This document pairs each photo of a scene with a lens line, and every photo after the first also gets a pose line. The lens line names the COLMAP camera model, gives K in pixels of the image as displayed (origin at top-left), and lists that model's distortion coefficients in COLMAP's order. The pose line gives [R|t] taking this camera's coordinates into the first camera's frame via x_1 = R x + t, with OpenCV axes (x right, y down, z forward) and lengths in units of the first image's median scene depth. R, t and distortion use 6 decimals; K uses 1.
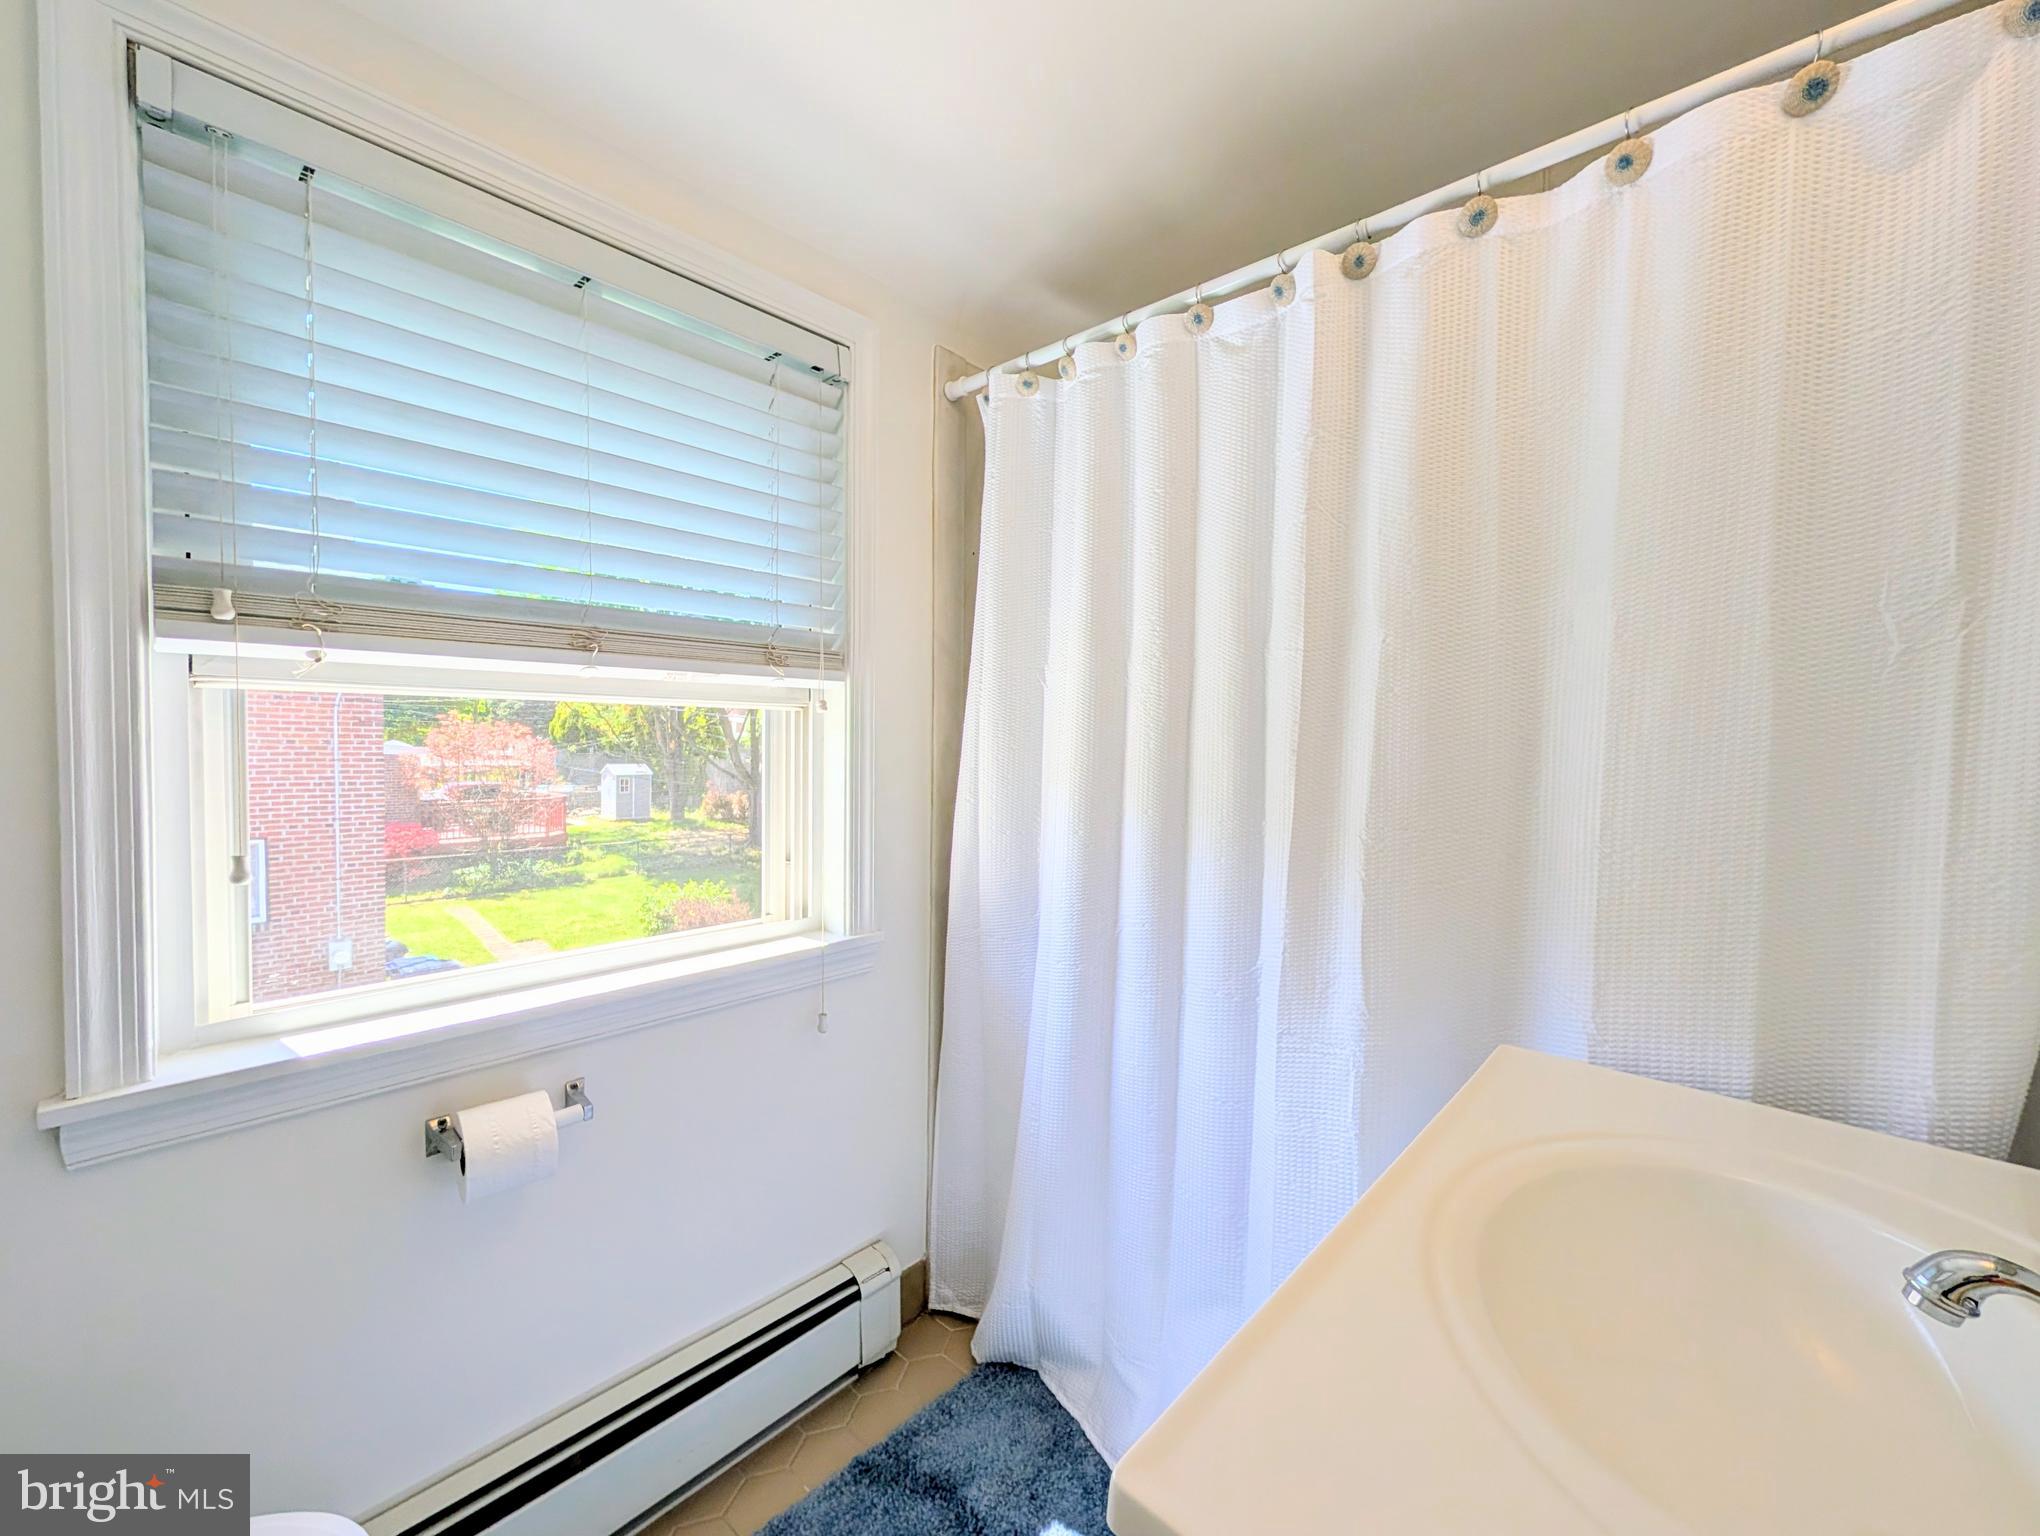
lens RADIAL K [[820.7, 0, 1020.0], [0, 820.7, 768.0], [0, 0, 1]] dist [-0.000462, 0.000178]
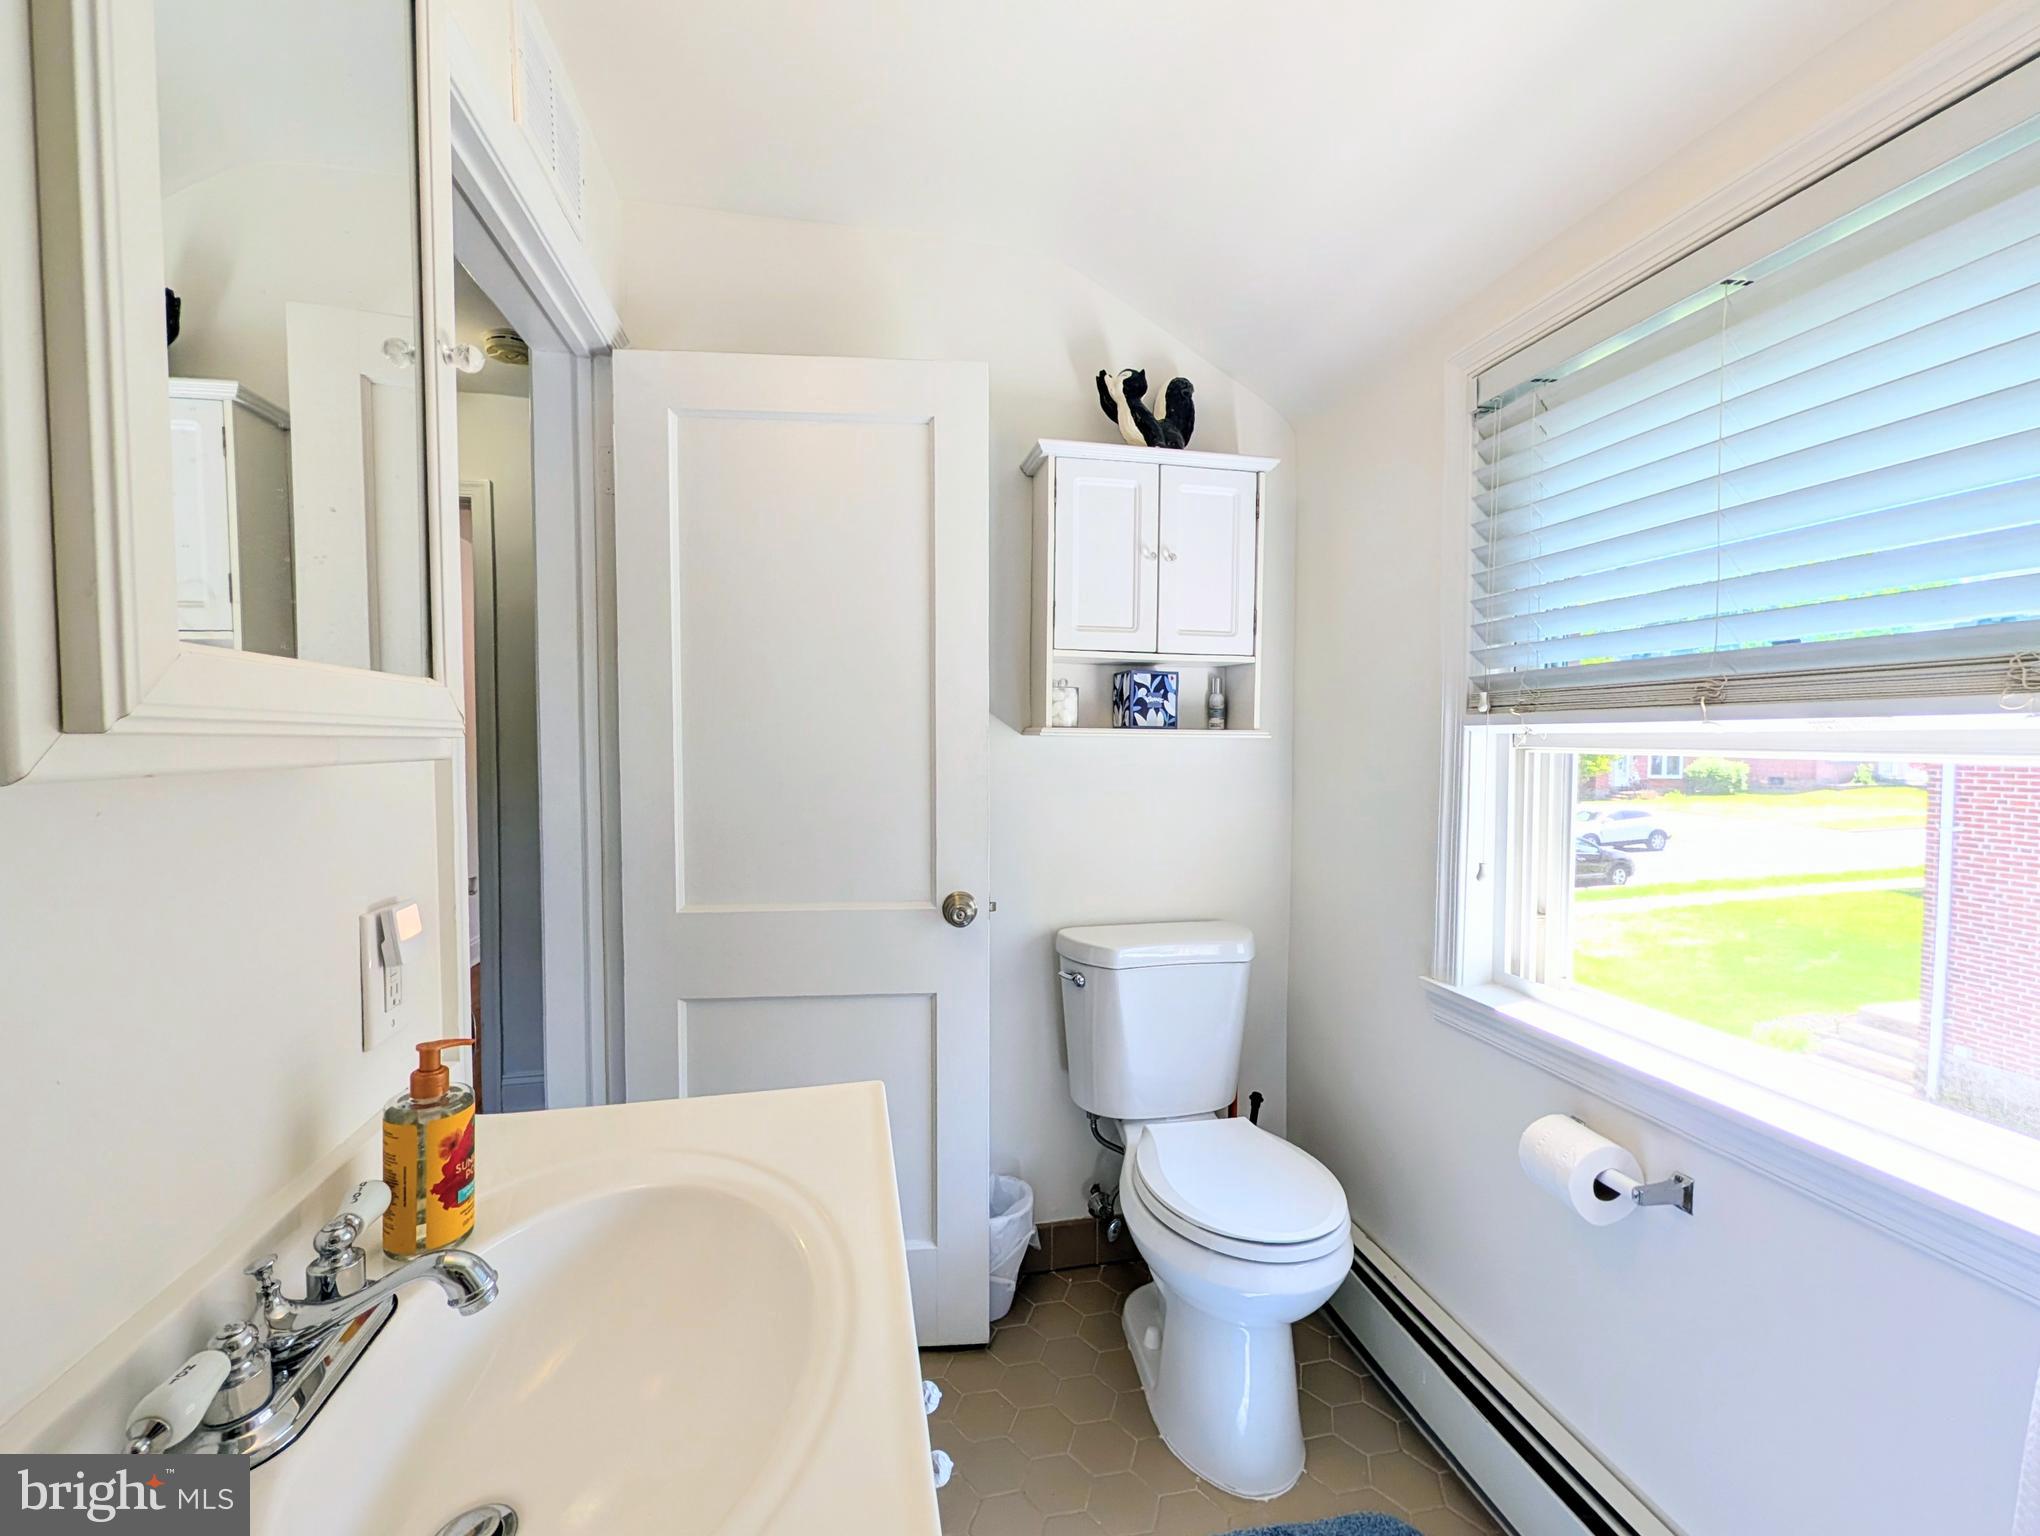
lens RADIAL K [[851.3, 0, 1020.0], [0, 851.3, 768.0], [0, 0, 1]] dist [-0.003655, -0.000567]
pose [[-0.570269, 0.008476, -0.821414, 0.795279], [-0.052426, 0.997533, 0.046691, -0.094207], [0.819784, 0.069690, -0.568417, 1.115758]]
